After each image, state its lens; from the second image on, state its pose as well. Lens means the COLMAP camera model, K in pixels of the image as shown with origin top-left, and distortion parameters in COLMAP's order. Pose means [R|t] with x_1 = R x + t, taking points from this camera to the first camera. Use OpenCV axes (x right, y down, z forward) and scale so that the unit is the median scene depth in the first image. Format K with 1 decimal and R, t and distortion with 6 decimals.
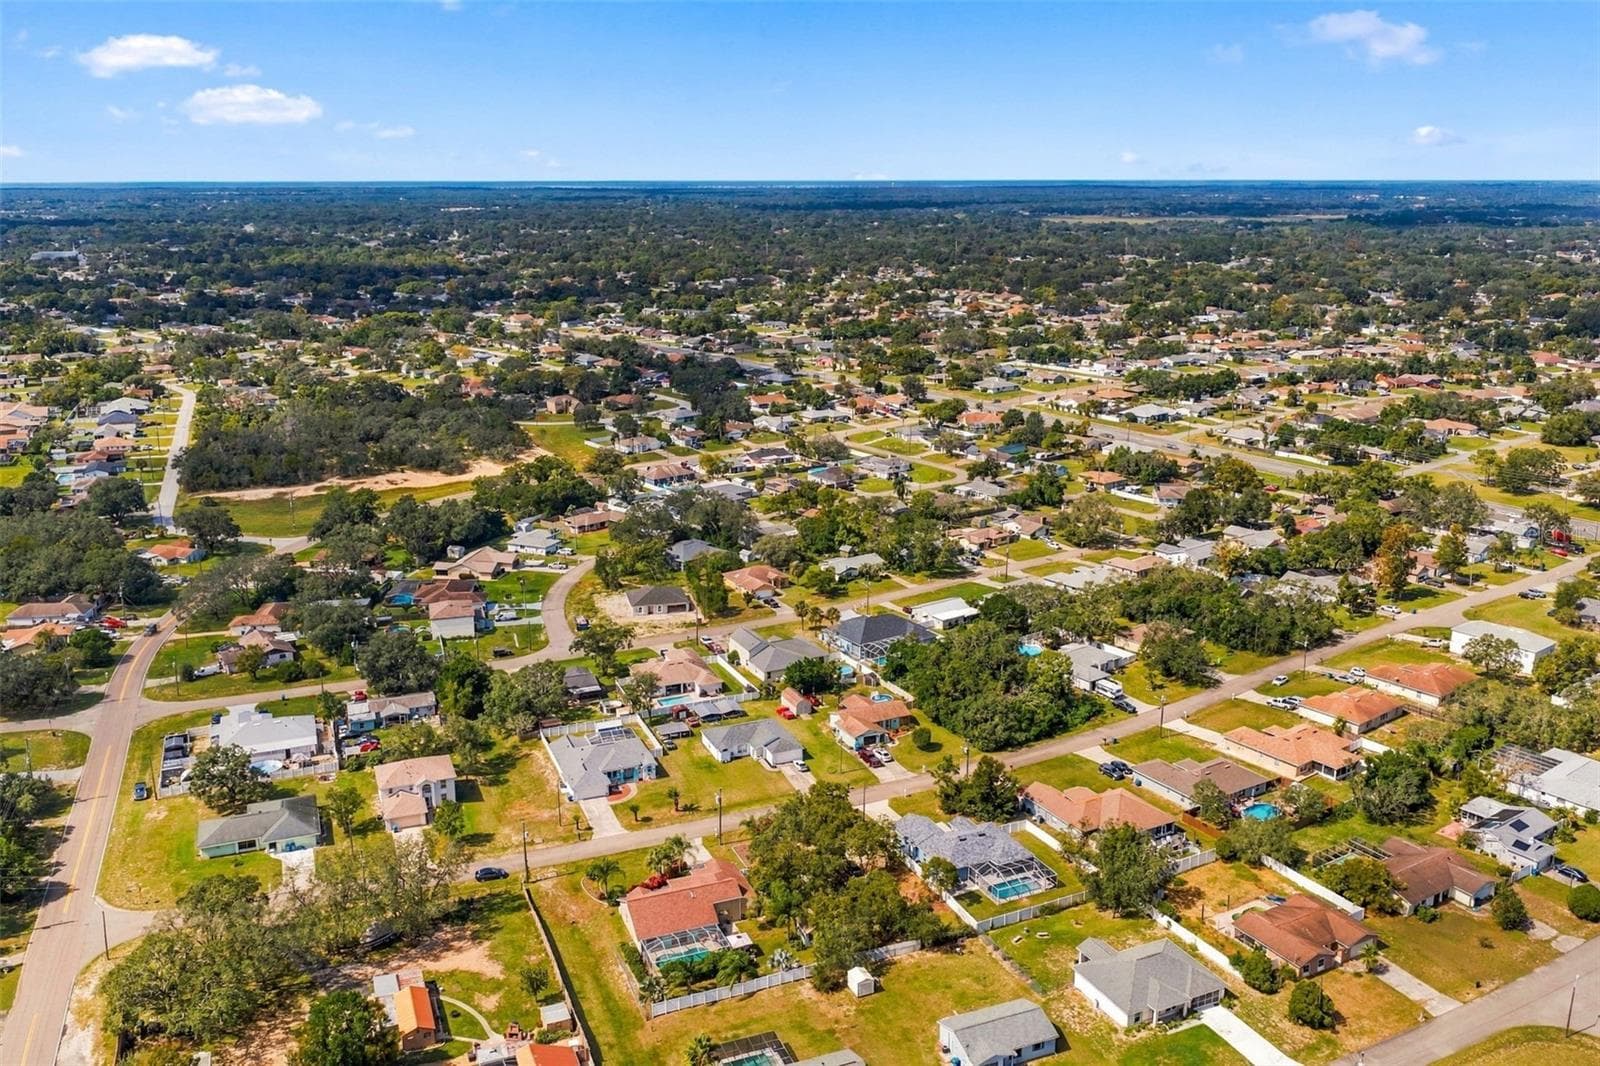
lens RADIAL K [[1330.9, 0, 800.0], [0, 1330.9, 533.0], [0, 0, 1]] dist [0.030289, -0.051455]
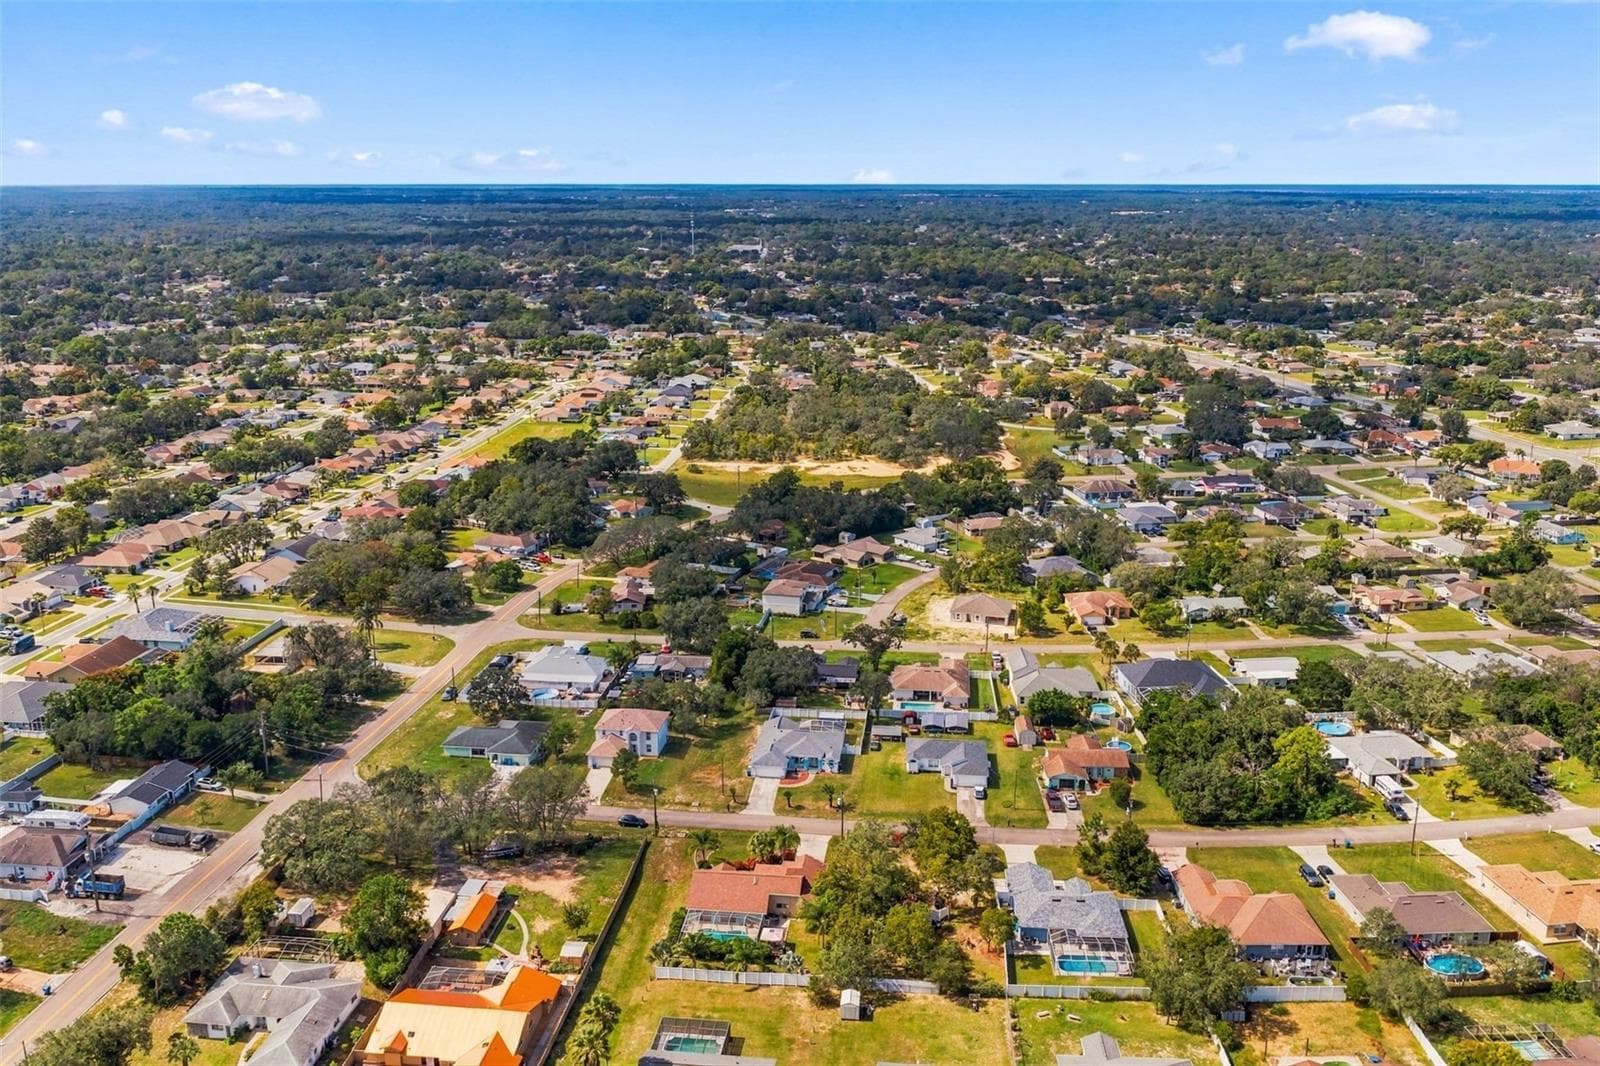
lens RADIAL K [[1330.9, 0, 800.0], [0, 1330.9, 533.0], [0, 0, 1]] dist [0.030289, -0.051455]
pose [[0.879152, 0.125621, -0.459687, 0.258750], [-0.126534, 0.991539, 0.028966, -0.020856], [0.459436, 0.032701, 0.887609, 0.057570]]
